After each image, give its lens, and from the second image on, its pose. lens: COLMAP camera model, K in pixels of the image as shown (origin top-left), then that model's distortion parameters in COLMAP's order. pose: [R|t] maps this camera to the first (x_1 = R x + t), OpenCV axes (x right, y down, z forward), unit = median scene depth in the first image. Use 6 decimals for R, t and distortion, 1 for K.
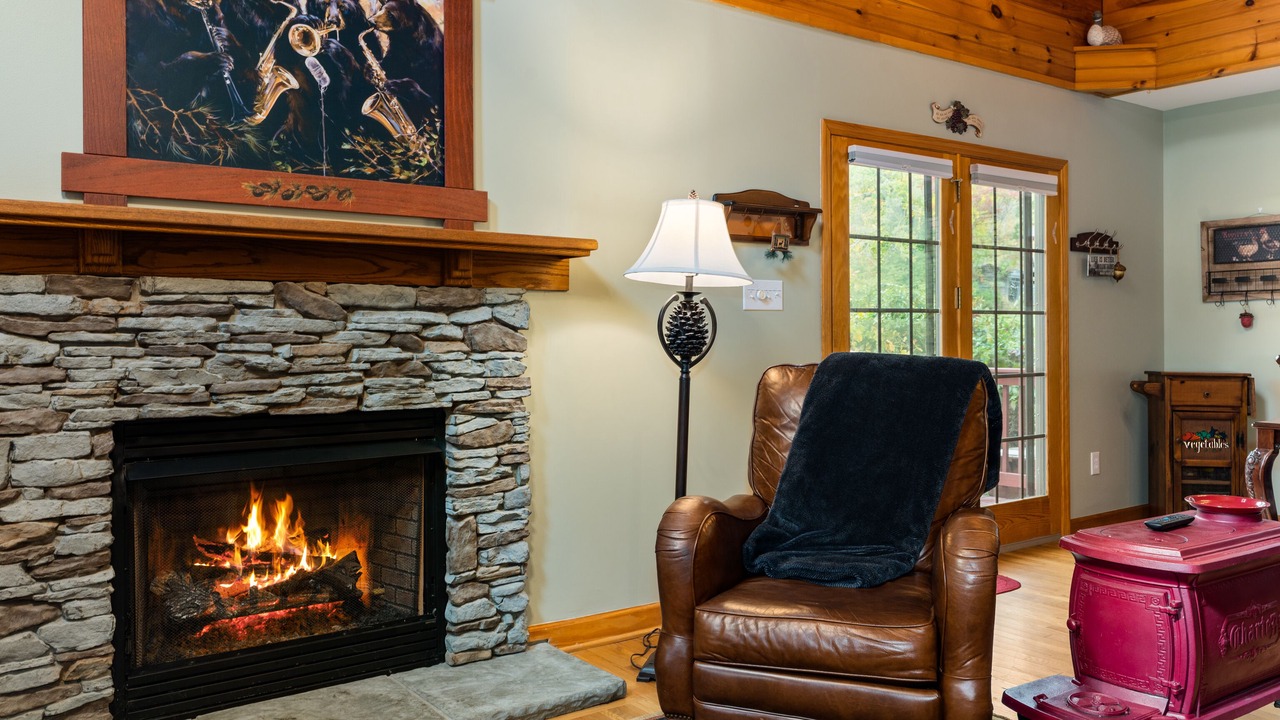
lens RADIAL K [[1030.6, 0, 639.9], [0, 1030.6, 332.1], [0, 0, 1]] dist [0.009213, 0.003972]
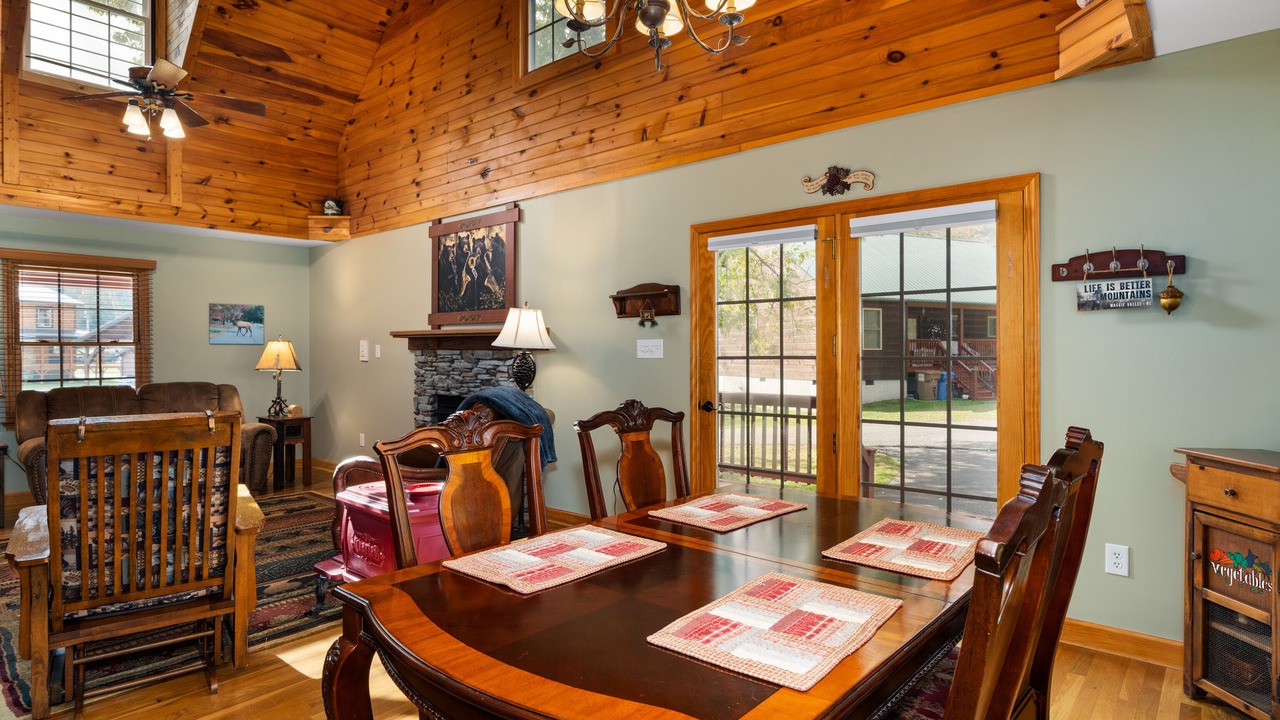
lens RADIAL K [[681.6, 0, 635.1], [0, 681.6, 353.8], [0, 0, 1]] dist [-0.000612, 0.000635]
pose [[0.224178, 0.006933, -0.974524, 1.485691], [0.004964, 0.999954, 0.008256, -0.048457], [0.974536, -0.006689, 0.224133, 0.968713]]
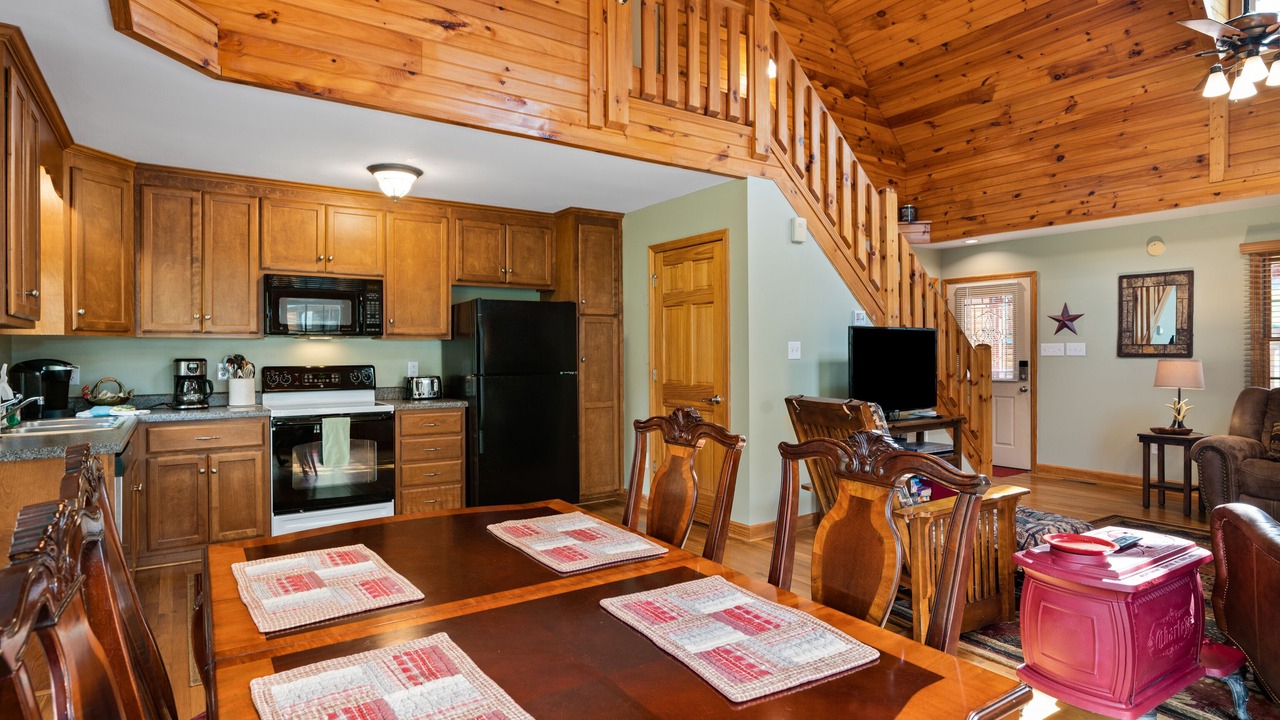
lens RADIAL K [[681.6, 0, 635.1], [0, 681.6, 353.8], [0, 0, 1]] dist [-0.000612, 0.000635]
pose [[-0.999123, 0.008514, 0.041008, 0.900999], [0.008439, 0.999962, -0.001997, -0.042217], [-0.041024, -0.001649, -0.999157, 1.579991]]
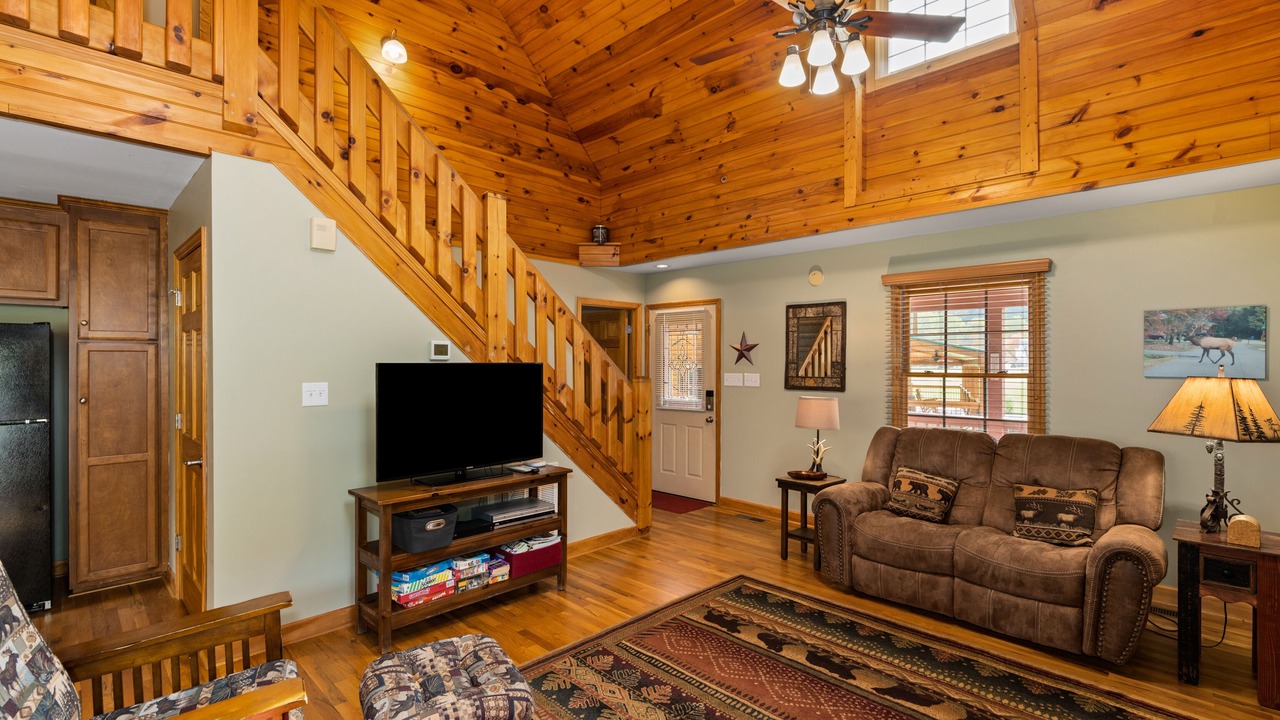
lens RADIAL K [[577.0, 0, 640.0], [0, 577.0, 360.0], [0, 0, 1]] dist [-0.002609, 0.000175]
pose [[-0.989179, 0.002538, -0.146694, 0.231720], [0.003570, 0.999971, -0.006770, -0.096758], [0.146673, -0.007221, -0.989159, 1.097250]]
